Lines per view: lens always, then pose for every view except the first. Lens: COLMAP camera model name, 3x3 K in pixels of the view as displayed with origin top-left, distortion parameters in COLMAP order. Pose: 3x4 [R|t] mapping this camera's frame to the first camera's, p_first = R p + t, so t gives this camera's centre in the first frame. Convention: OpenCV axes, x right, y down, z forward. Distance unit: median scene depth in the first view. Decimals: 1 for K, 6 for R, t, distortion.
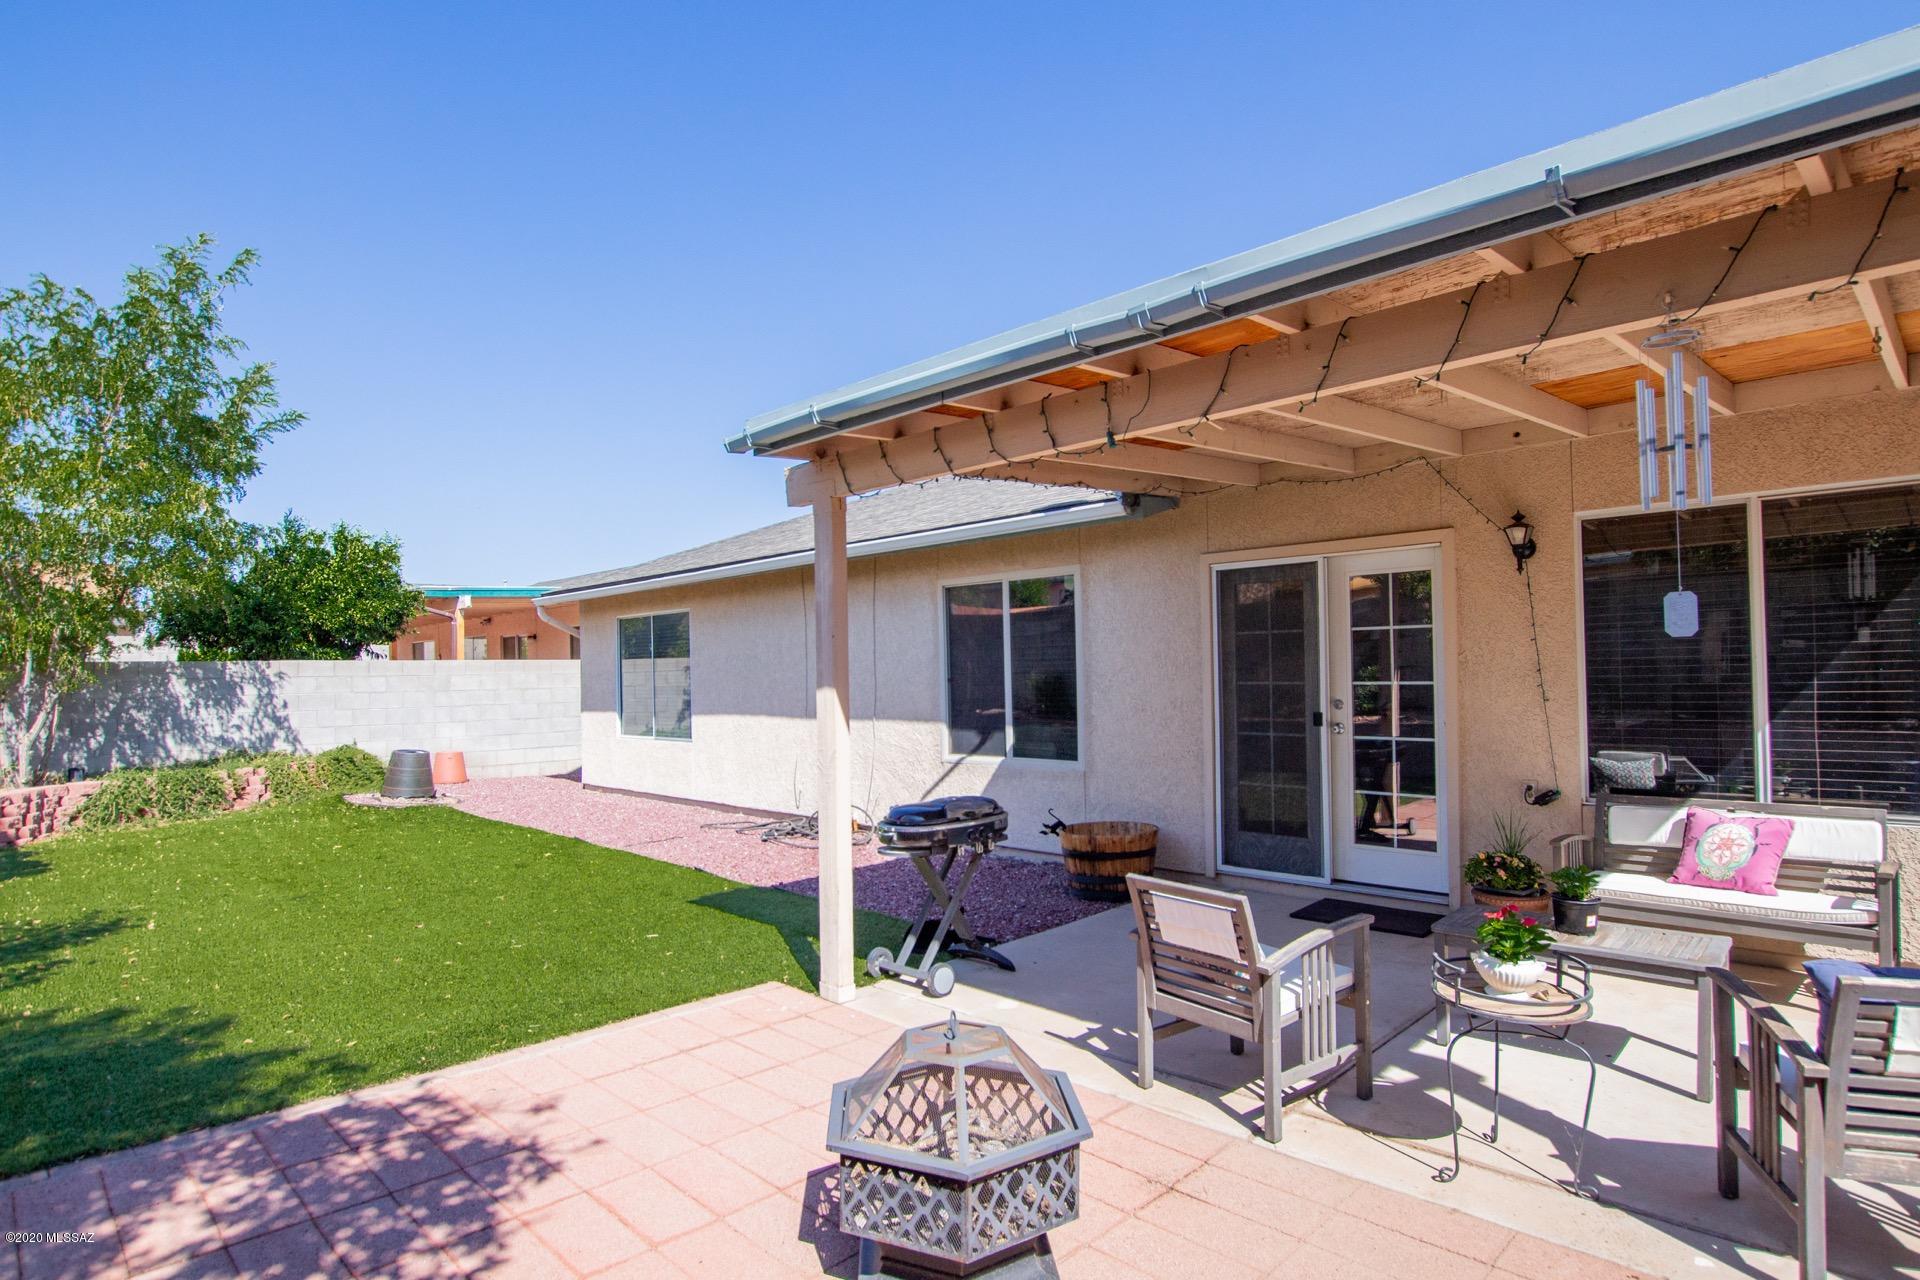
lens RADIAL K [[1059.2, 0, 957.5], [0, 1059.2, 649.6], [0, 0, 1]] dist [0.000421, 0.000886]
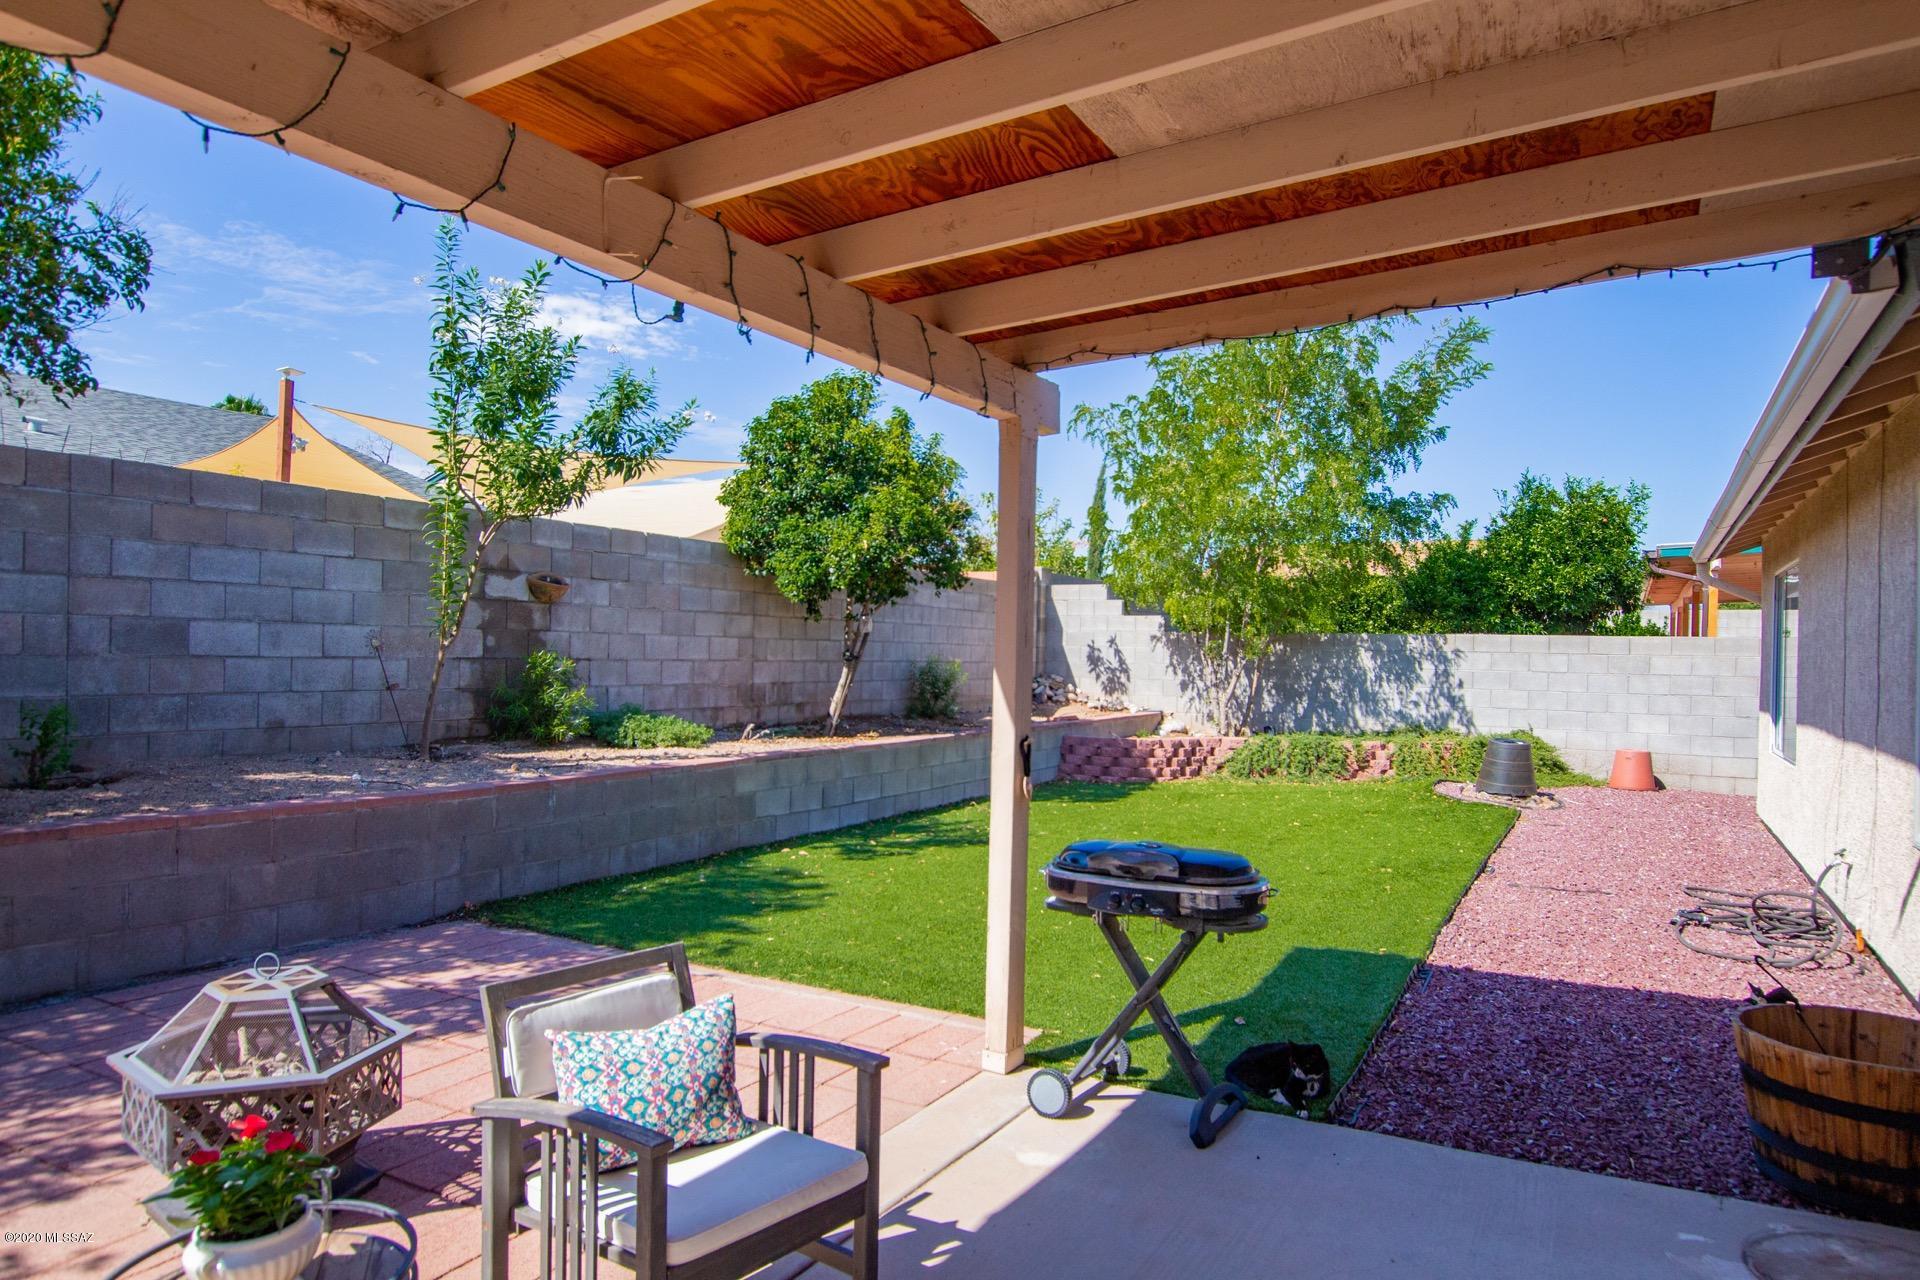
lens RADIAL K [[1187.3, 0, 958.6], [0, 1187.3, 646.6], [0, 0, 1]] dist [-0.012289, 0.007555]
pose [[0.279734, 0.017764, -0.959913, 0.278803], [-0.003816, 0.999841, 0.017391, 0.002484], [0.960070, -0.001201, 0.279758, 0.285946]]
